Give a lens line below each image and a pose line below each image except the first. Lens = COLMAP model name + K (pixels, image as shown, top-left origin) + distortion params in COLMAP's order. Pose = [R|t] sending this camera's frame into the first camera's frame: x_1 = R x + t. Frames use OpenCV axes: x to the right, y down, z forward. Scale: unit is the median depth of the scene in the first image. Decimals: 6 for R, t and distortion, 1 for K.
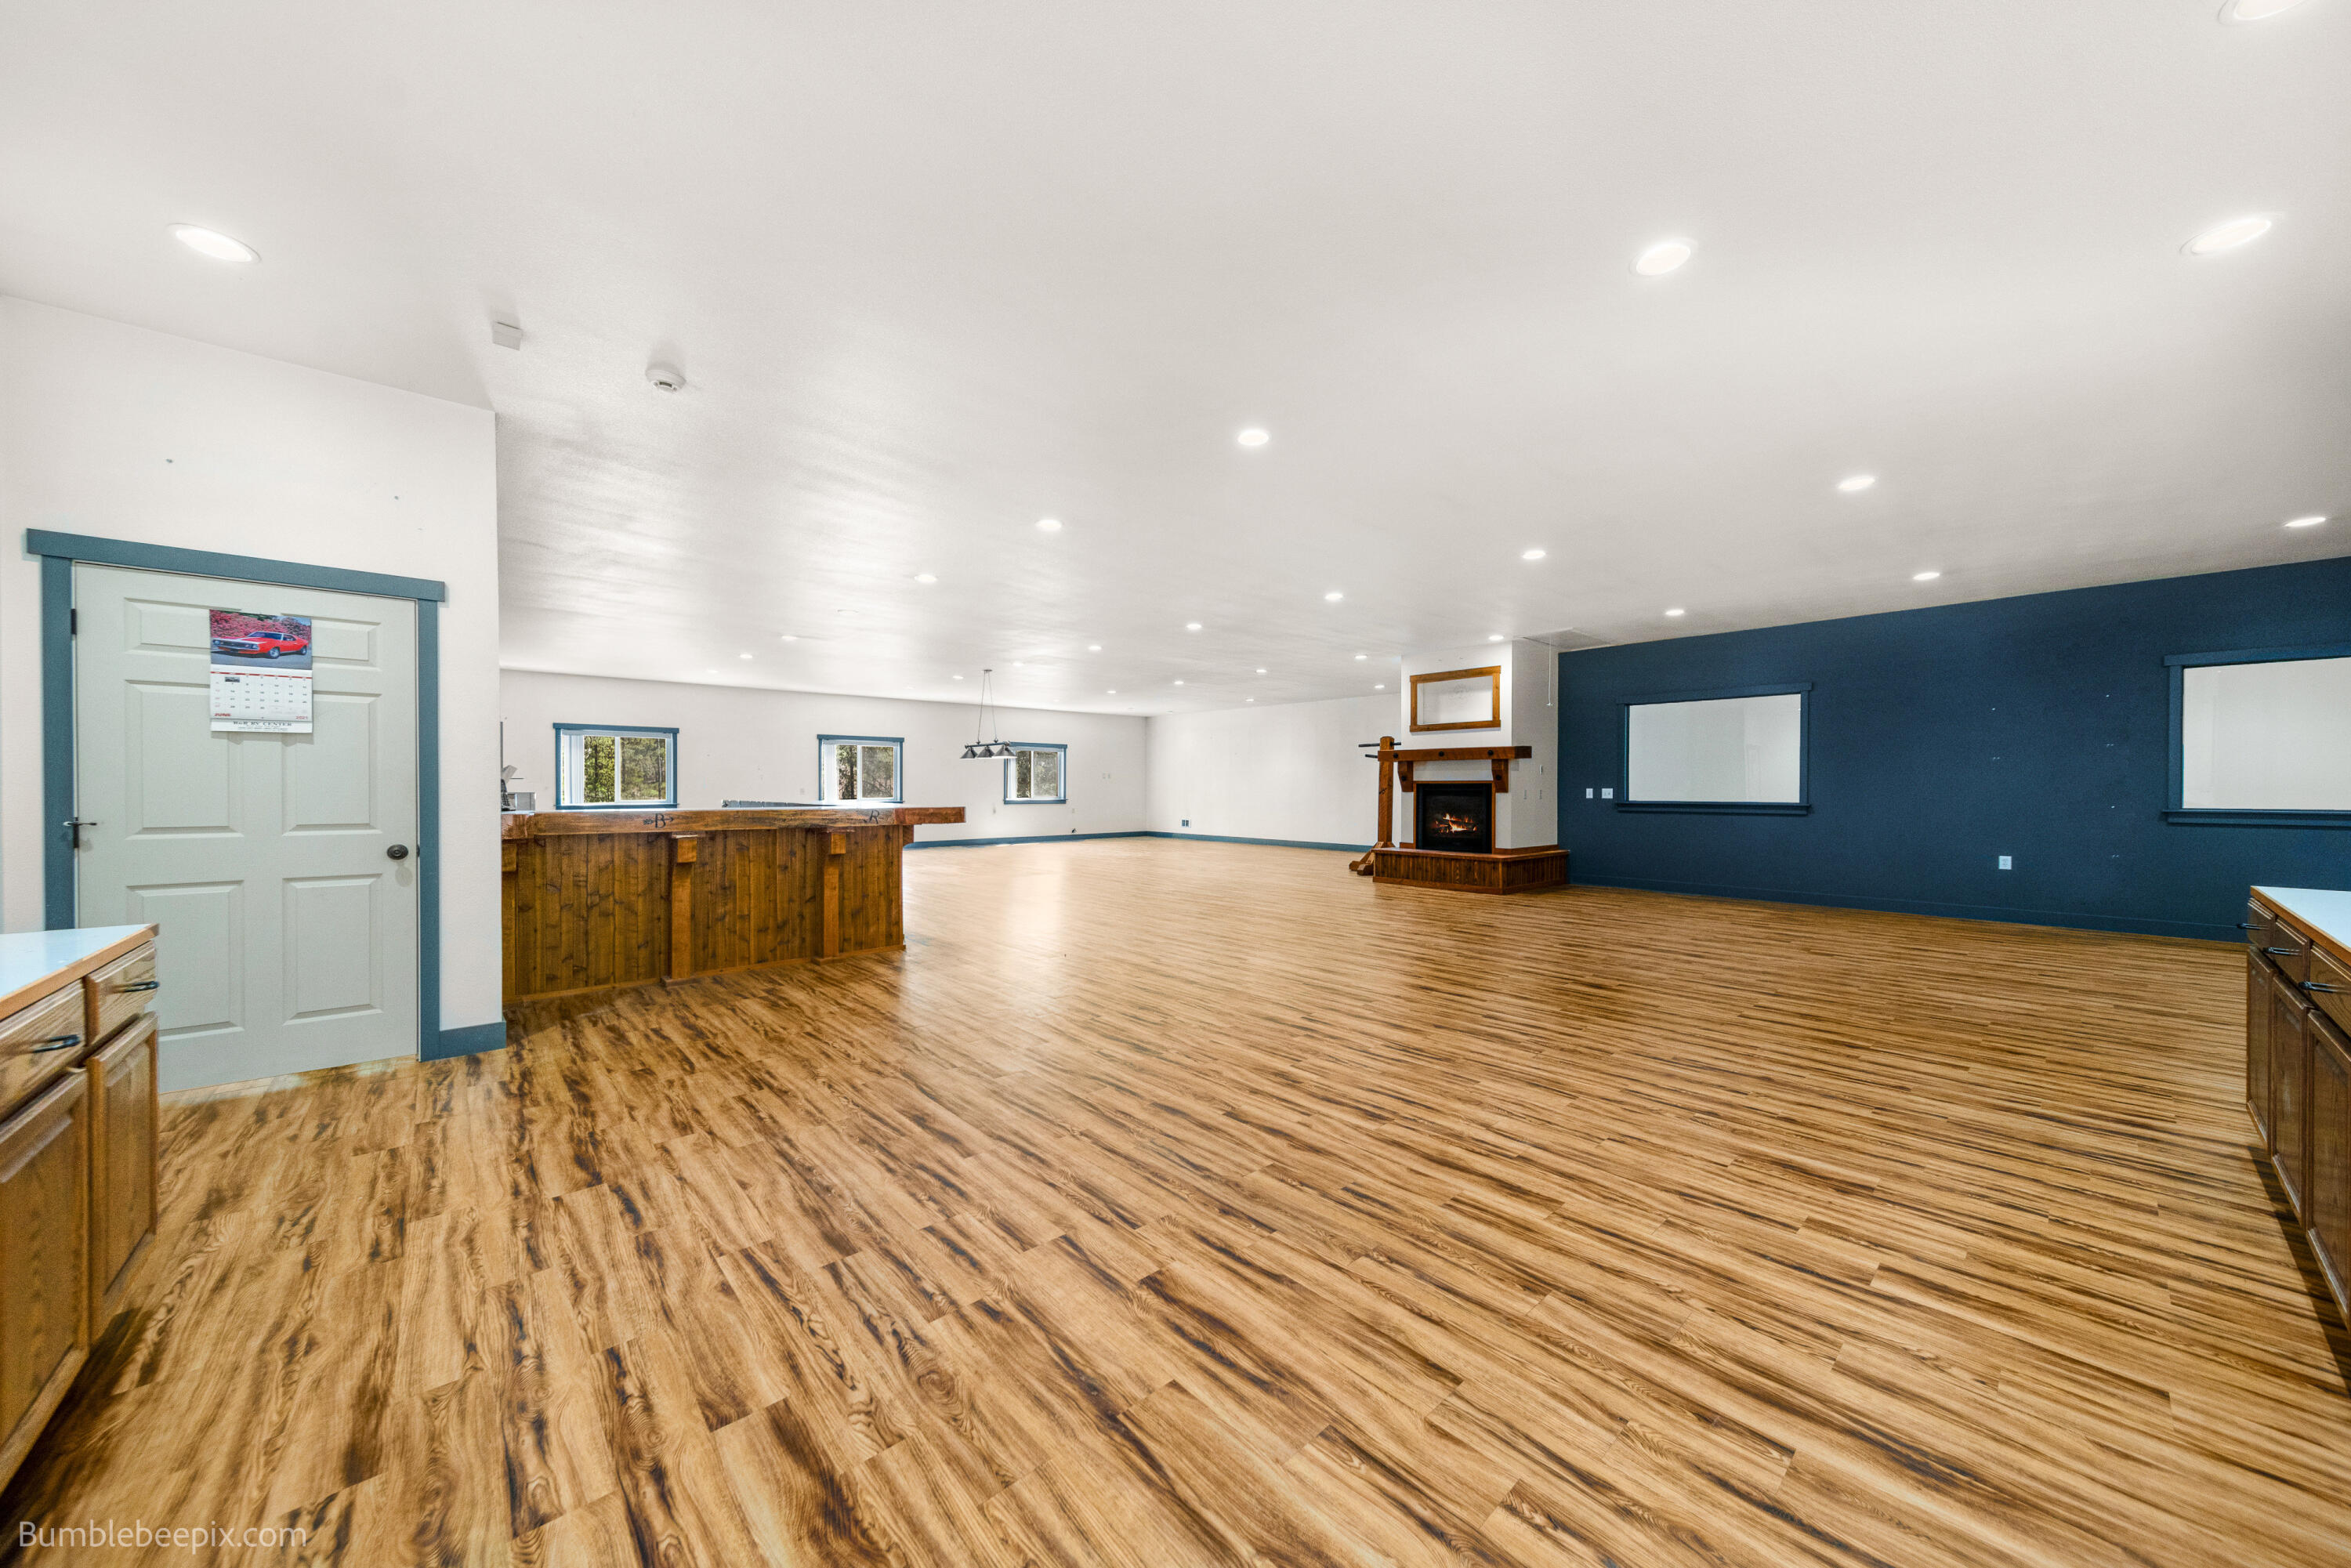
lens RADIAL K [[824.1, 0, 1157.6], [0, 824.1, 787.6], [0, 0, 1]] dist [0.007251, -0.000227]
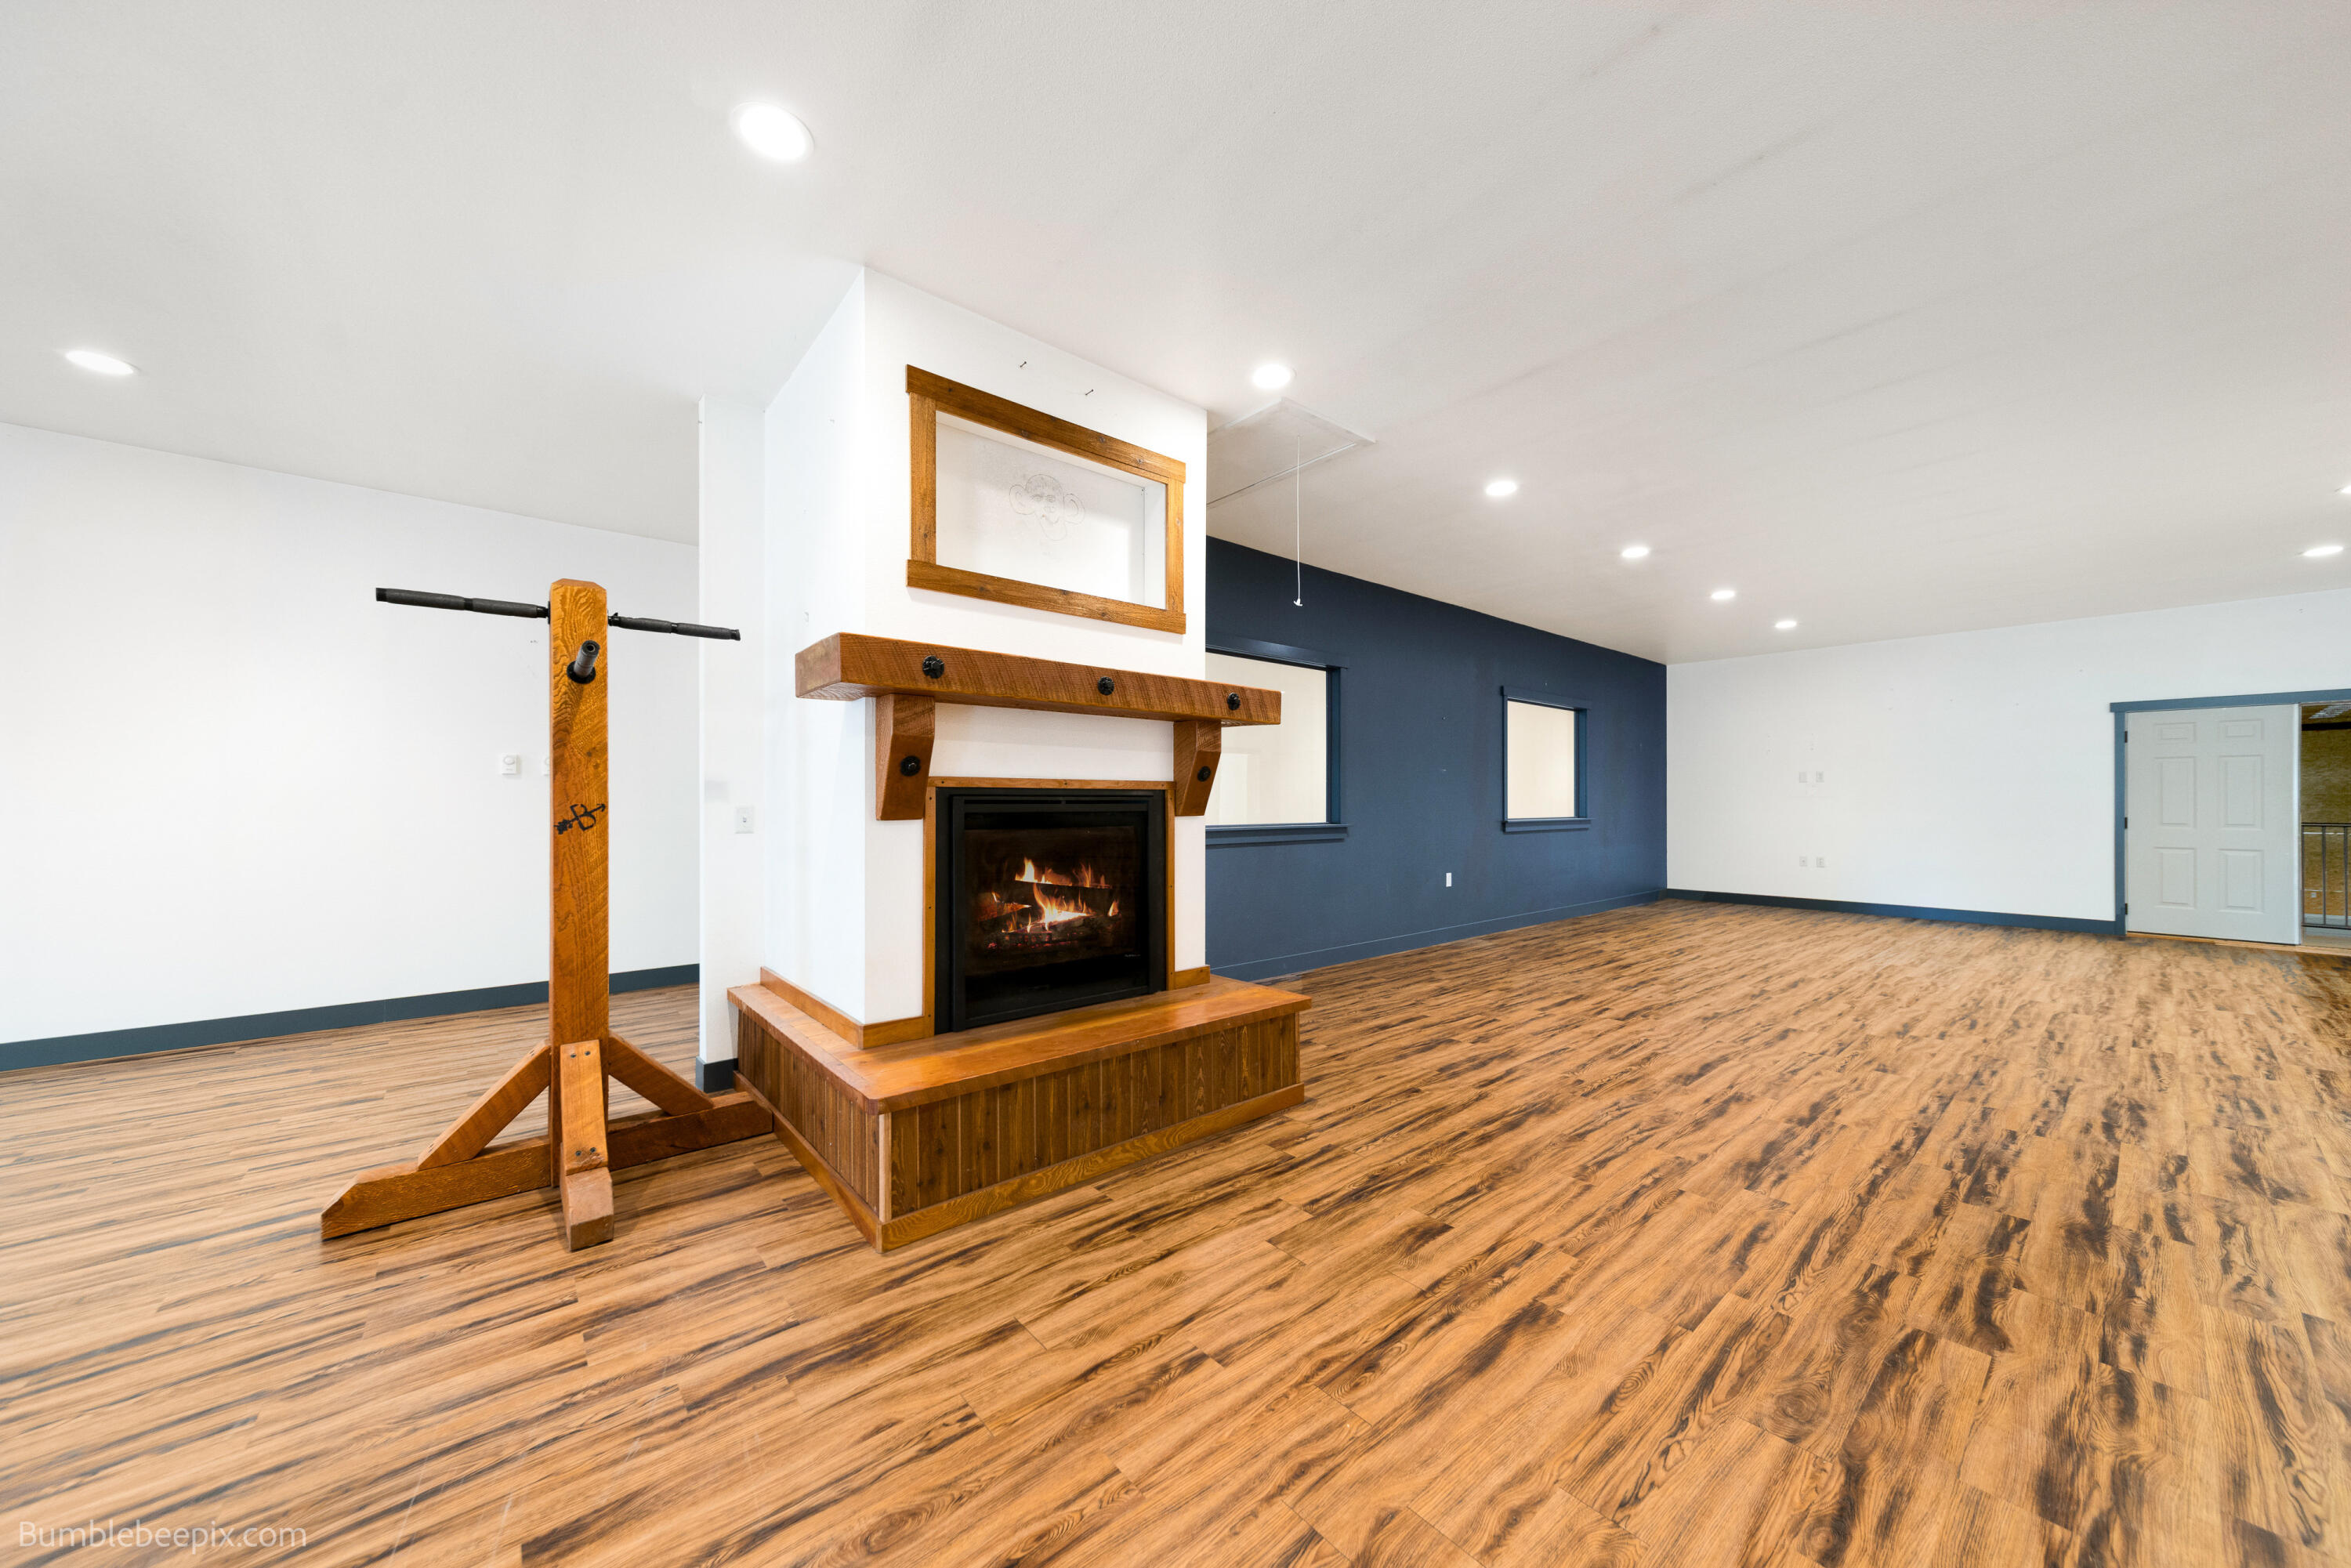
lens RADIAL K [[824.1, 0, 1181.3], [0, 824.1, 796.6], [0, 0, 1]] dist [0.007251, -0.000227]
pose [[0.006824, 0.007612, 0.999948, 0.054927], [0.002783, 0.999967, -0.007631, 0.000765], [-0.999973, 0.002835, 0.006803, 0.983877]]
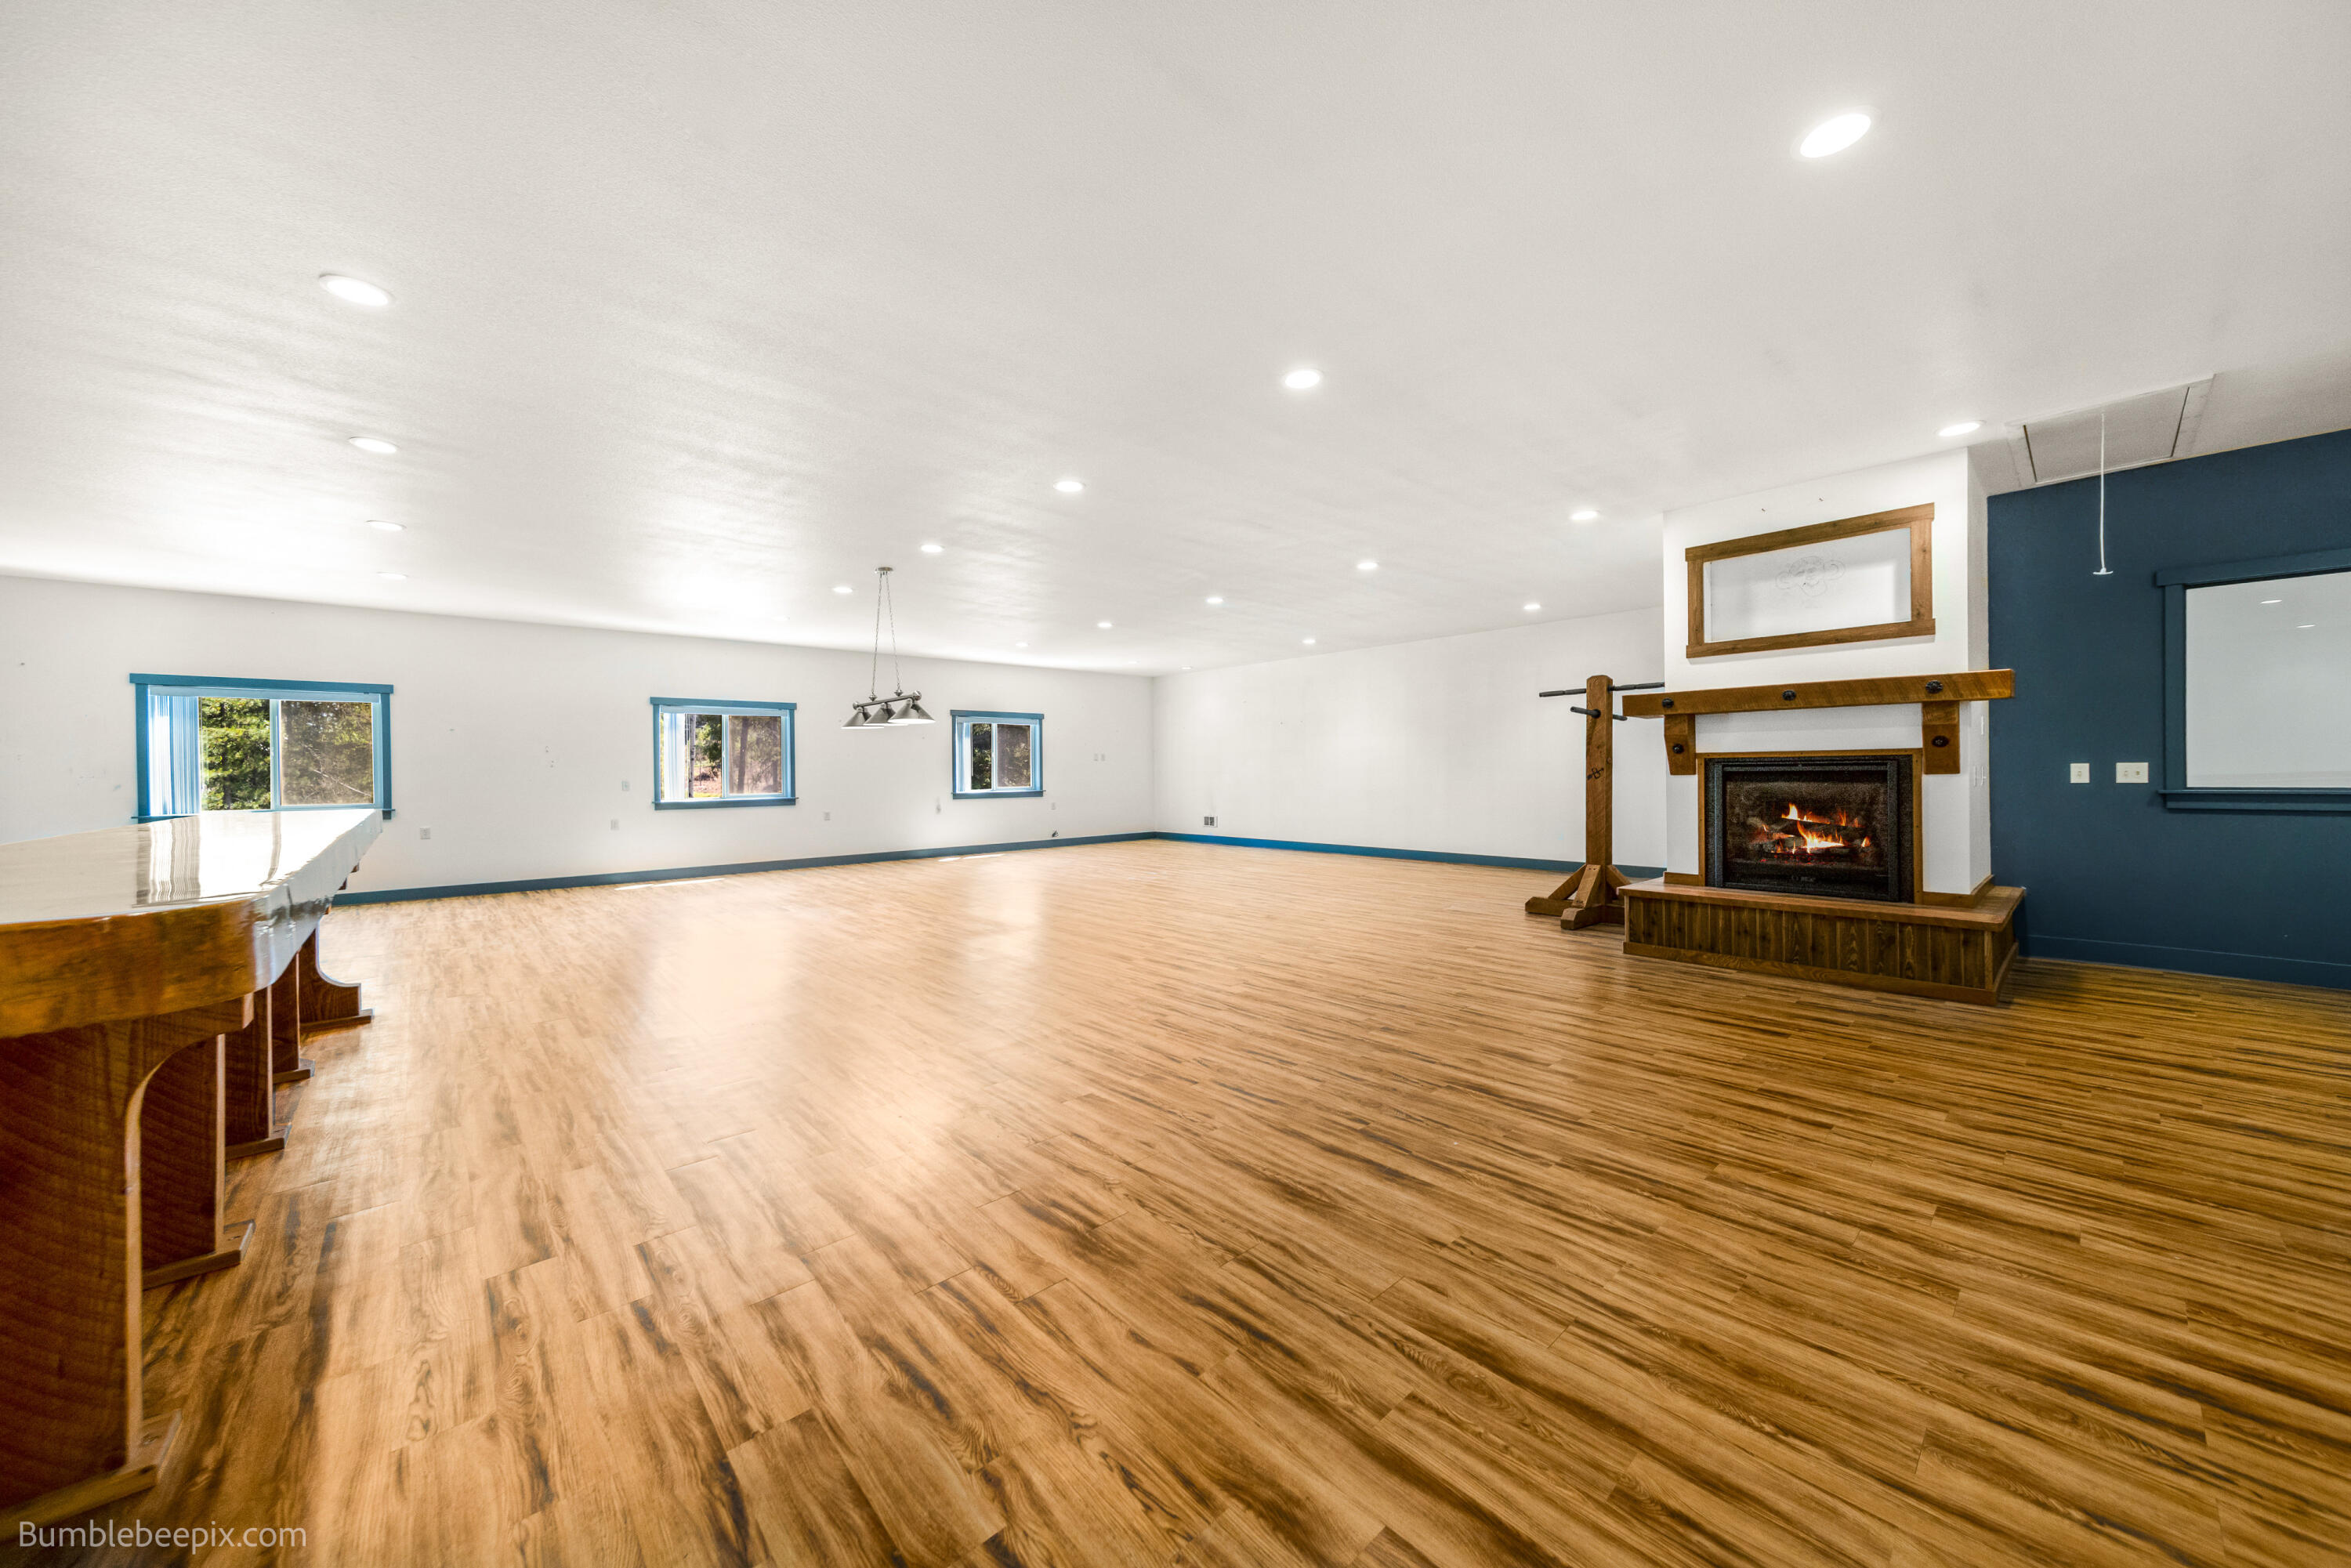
lens RADIAL K [[824.1, 0, 1178.1], [0, 824.1, 773.8], [0, 0, 1]] dist [0.007251, -0.000227]
pose [[0.999508, -0.010423, 0.029572, -0.027695], [0.010446, 0.999945, -0.000640, 0.001964], [-0.029563, 0.000948, 0.999562, 0.535263]]
